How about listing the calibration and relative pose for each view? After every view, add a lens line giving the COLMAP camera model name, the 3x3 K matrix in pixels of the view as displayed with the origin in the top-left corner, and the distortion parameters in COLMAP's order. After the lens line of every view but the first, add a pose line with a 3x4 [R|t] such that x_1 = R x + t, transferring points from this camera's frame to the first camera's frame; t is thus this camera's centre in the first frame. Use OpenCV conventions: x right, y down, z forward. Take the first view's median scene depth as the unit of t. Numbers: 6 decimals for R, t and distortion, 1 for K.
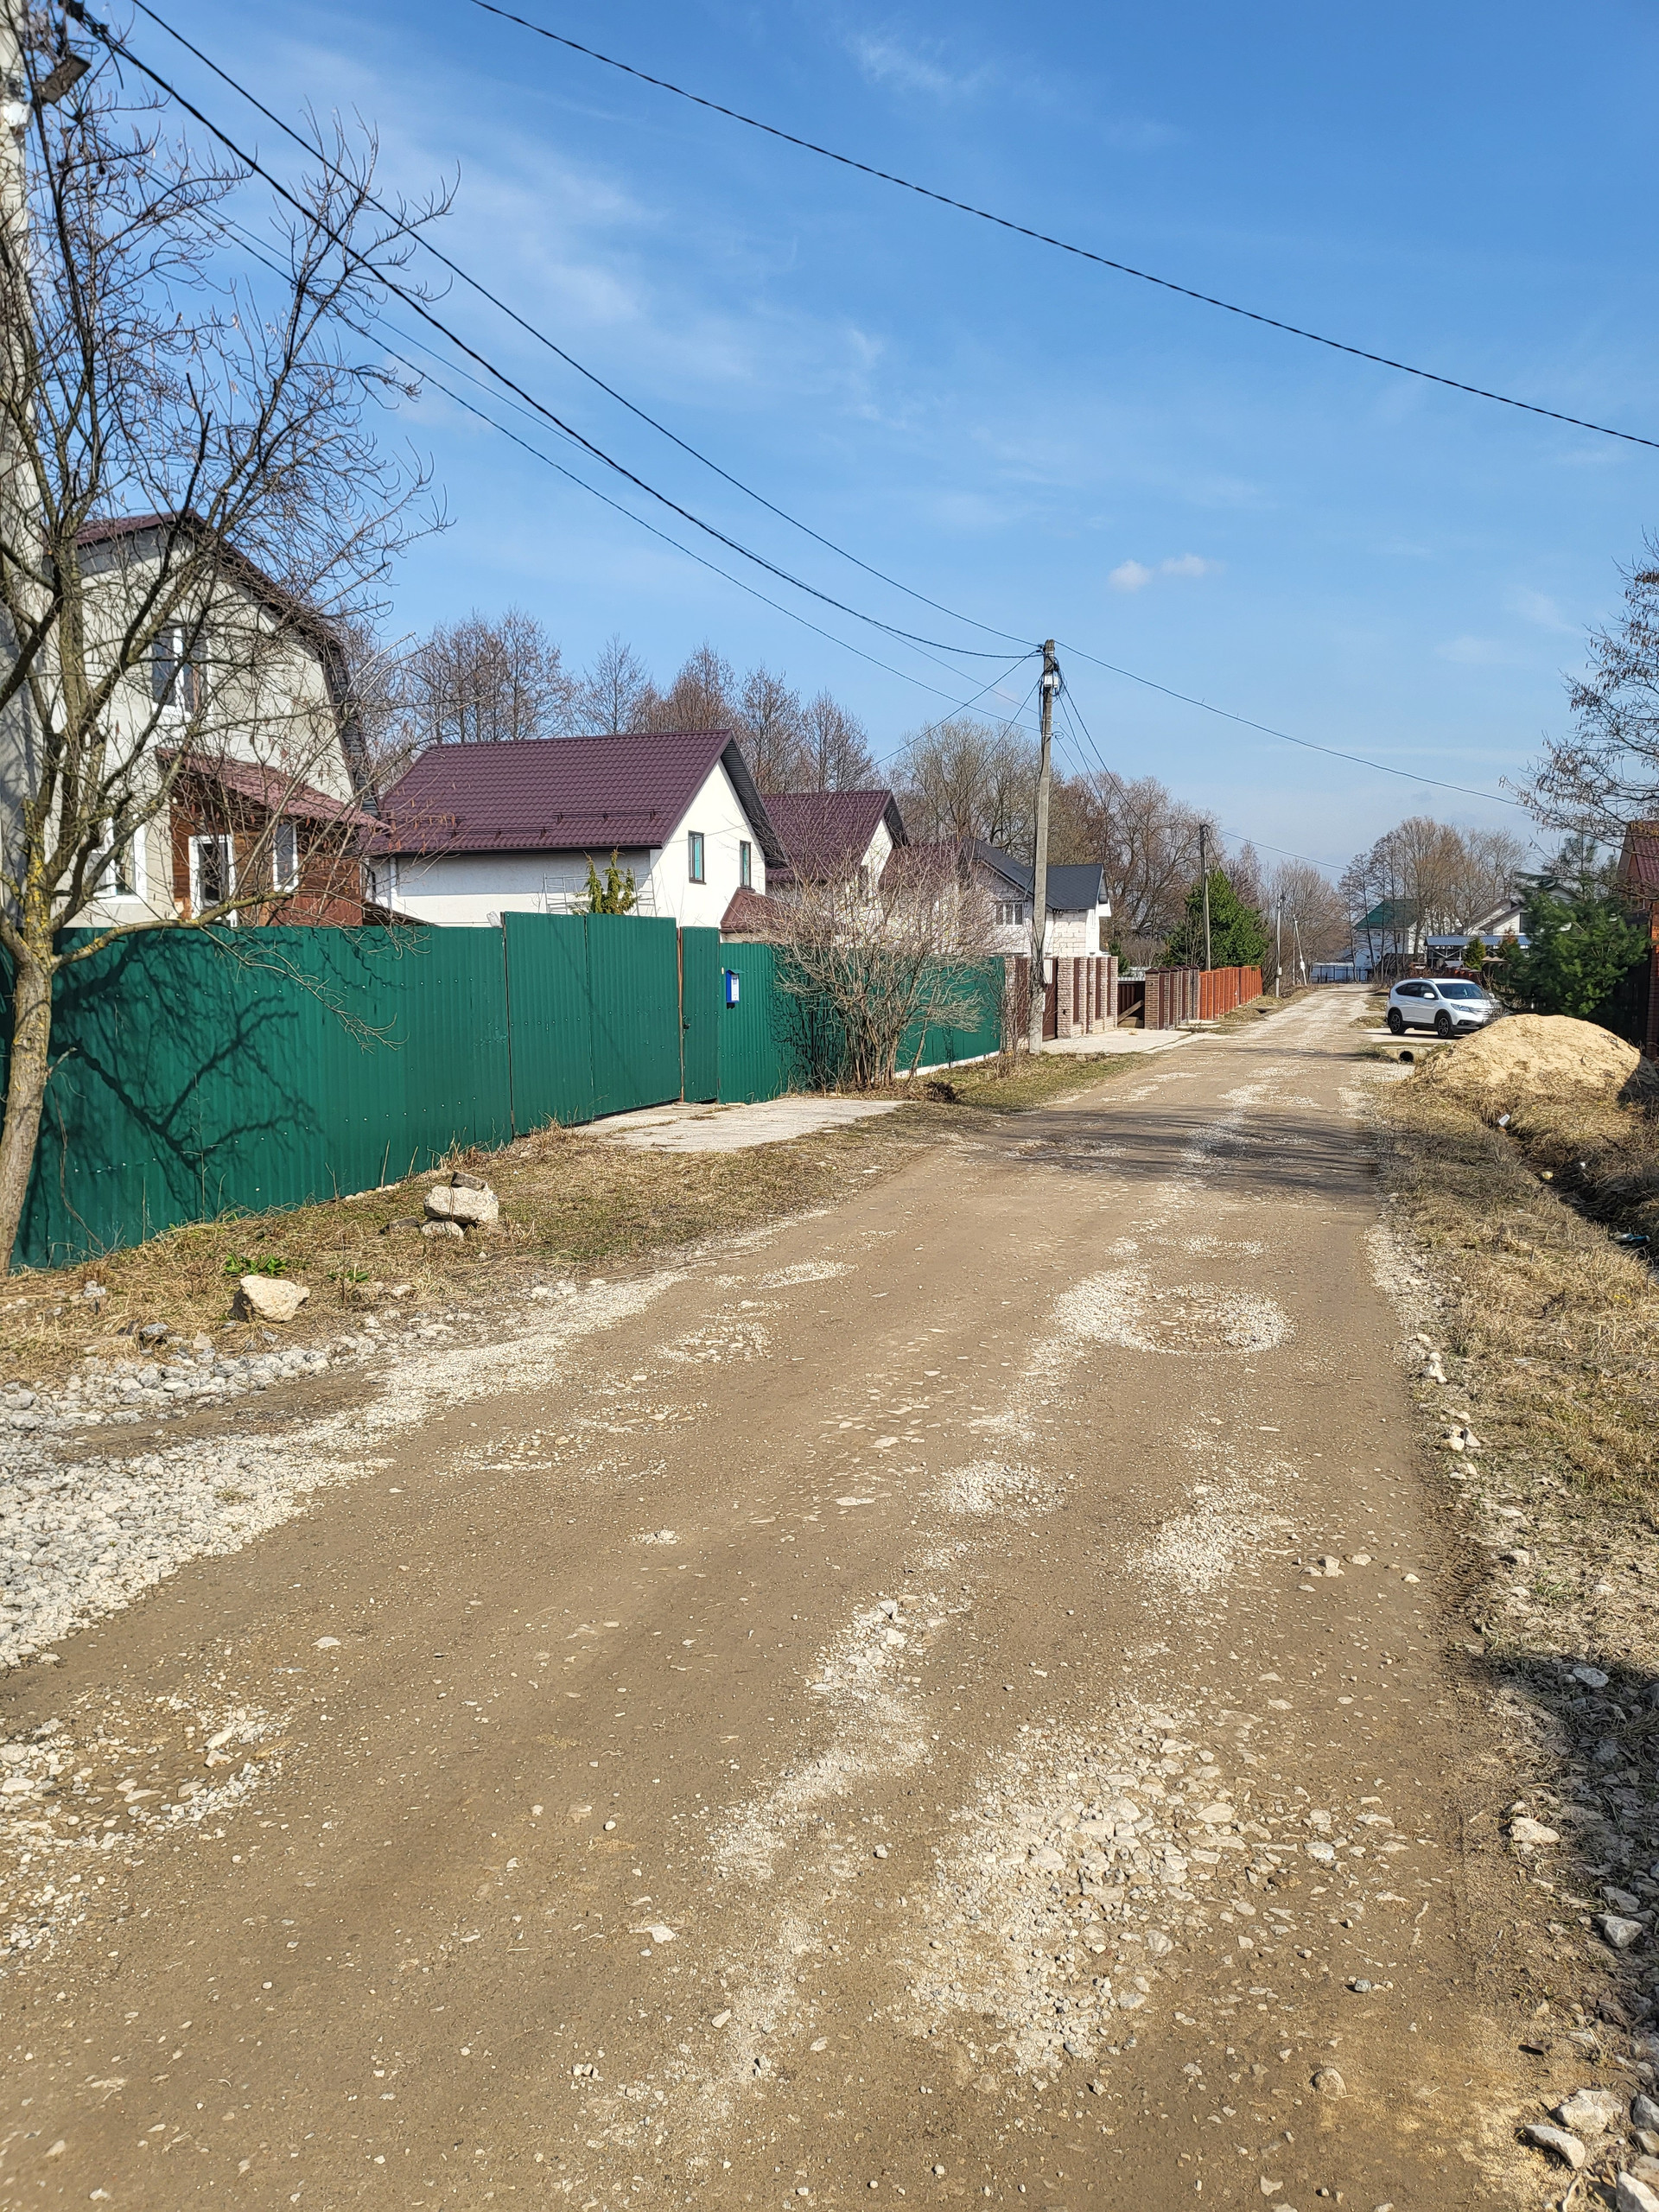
lens RADIAL K [[1674.9, 0, 830.3], [0, 1674.9, 1106.5], [0, 0, 1]] dist [0.001732, 0.000341]
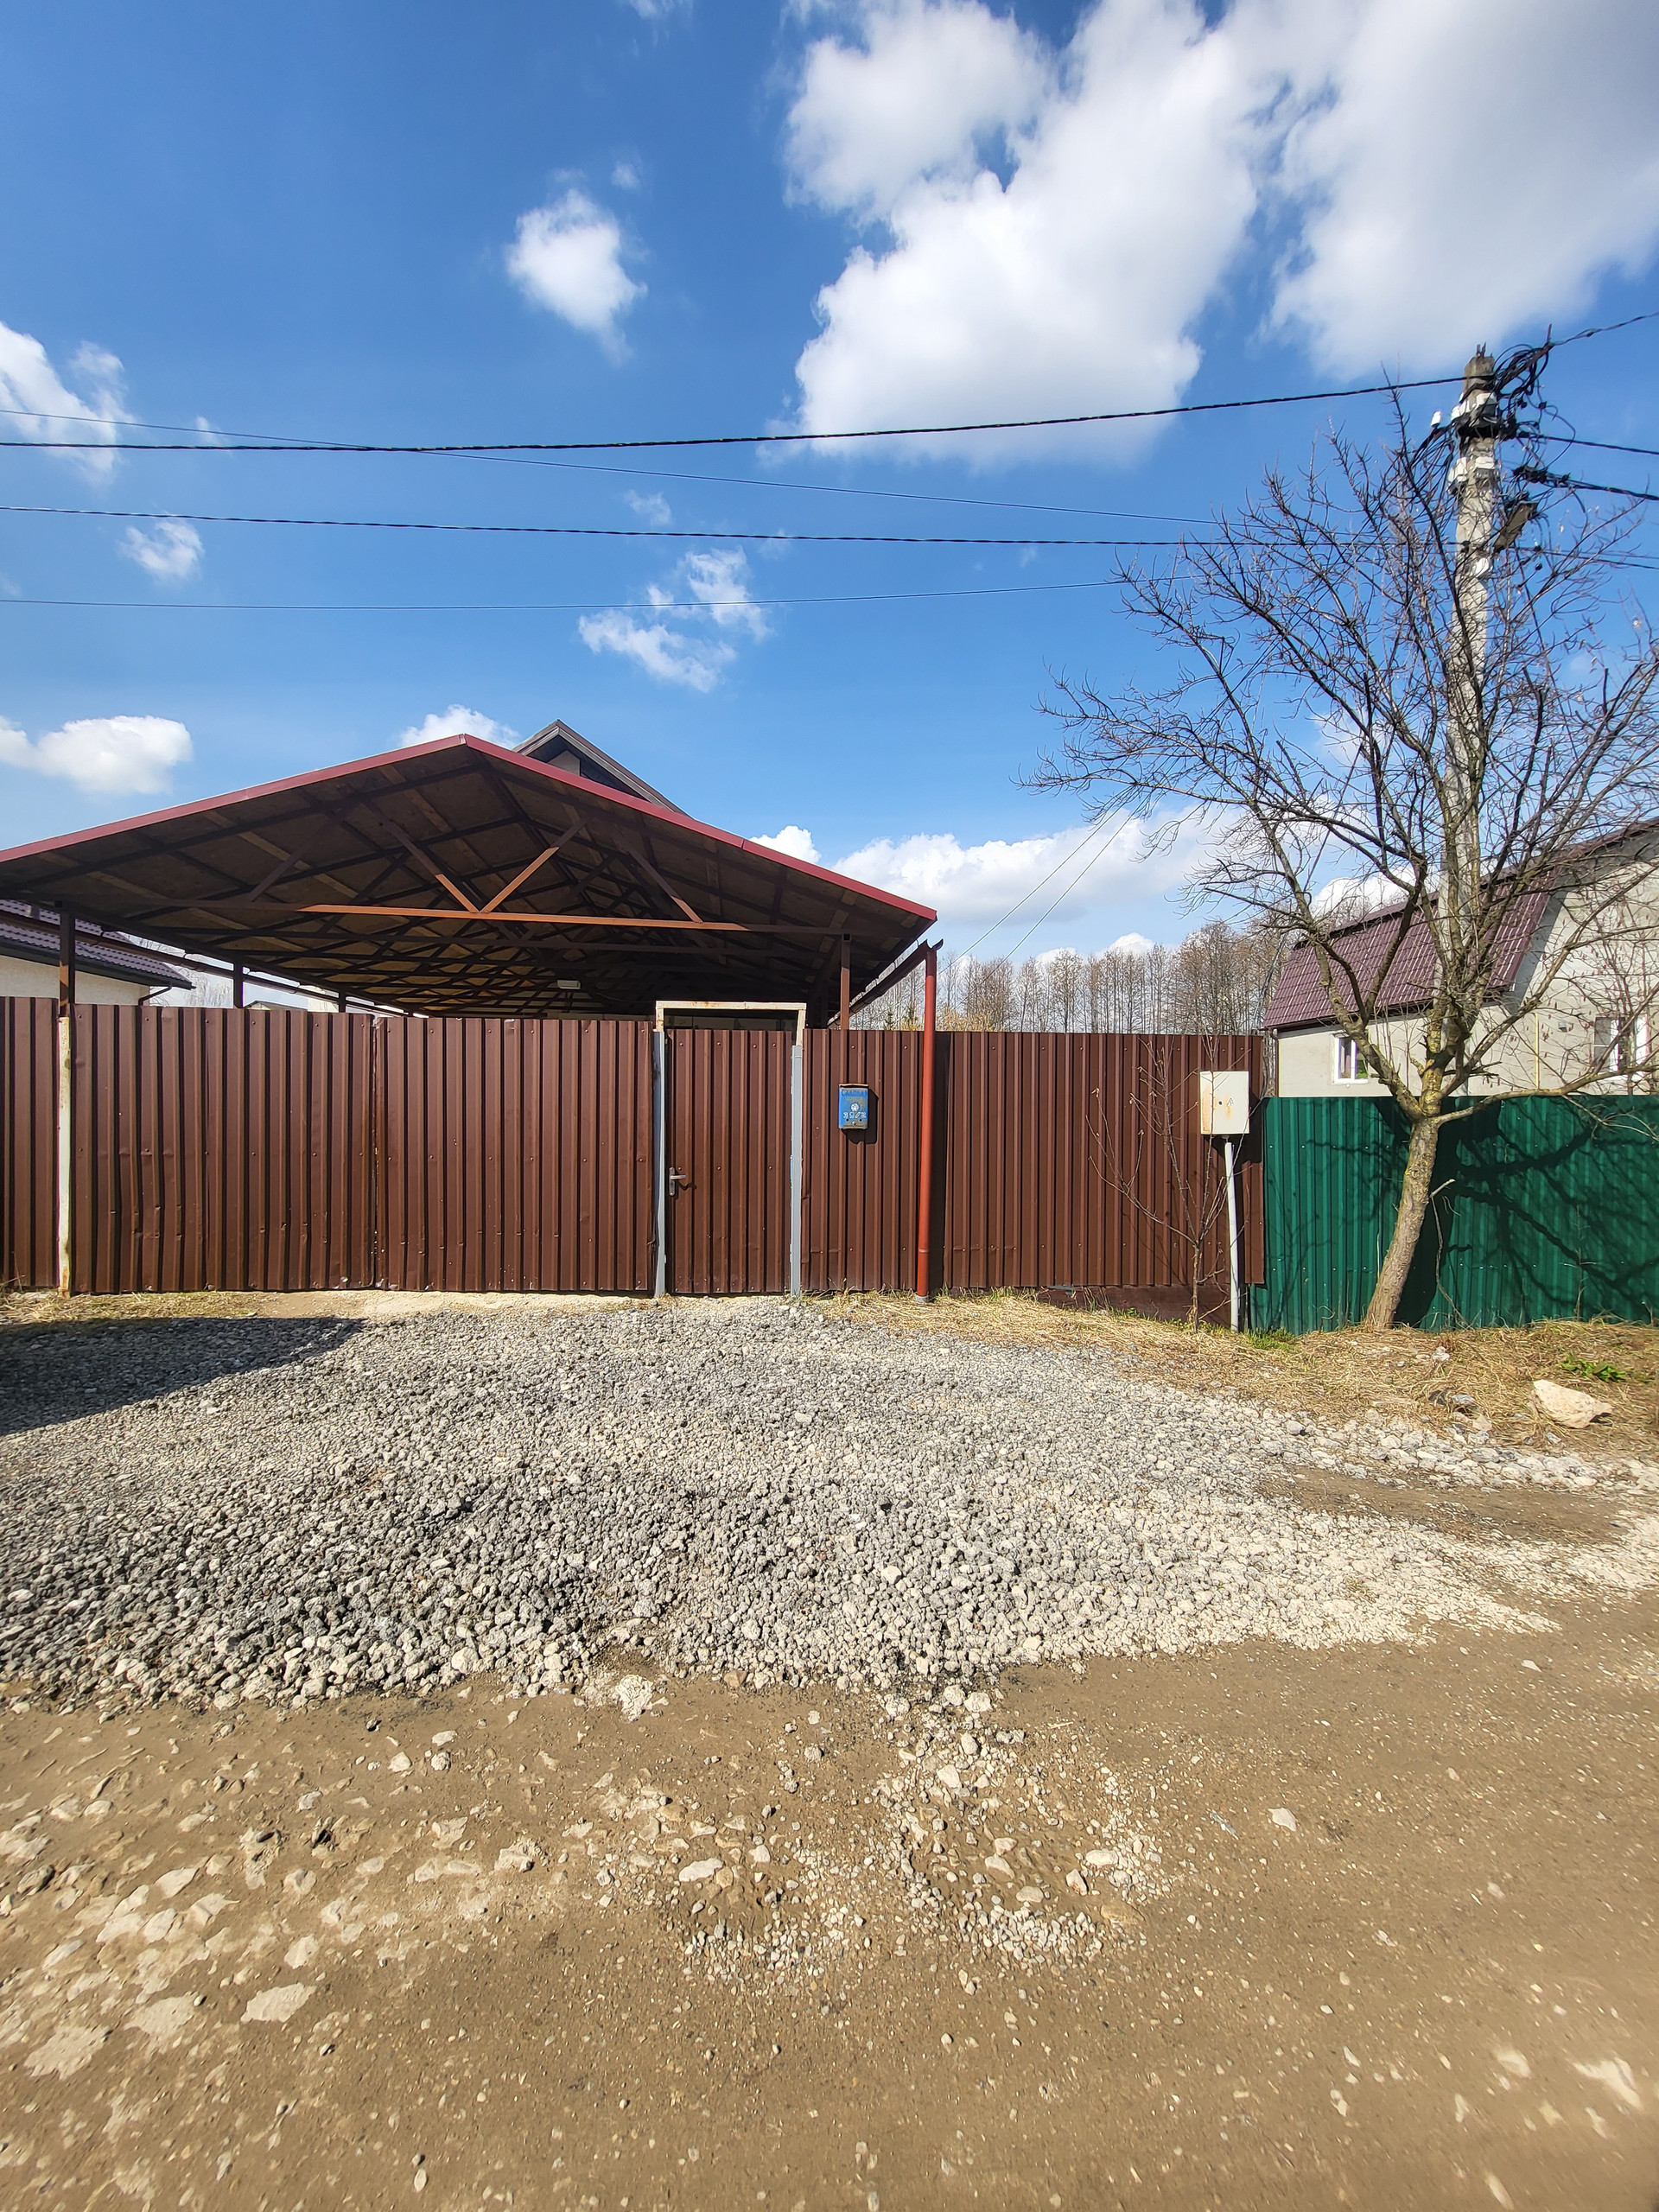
lens RADIAL K [[862.6, 0, 825.3], [0, 862.6, 1108.3], [0, 0, 1]] dist [0.002162, 0.000073]
pose [[0.382915, 0.006854, -0.923758, 0.047599], [-0.091999, 0.995284, -0.030750, -0.041888], [0.919191, 0.096759, 0.381740, 0.382066]]
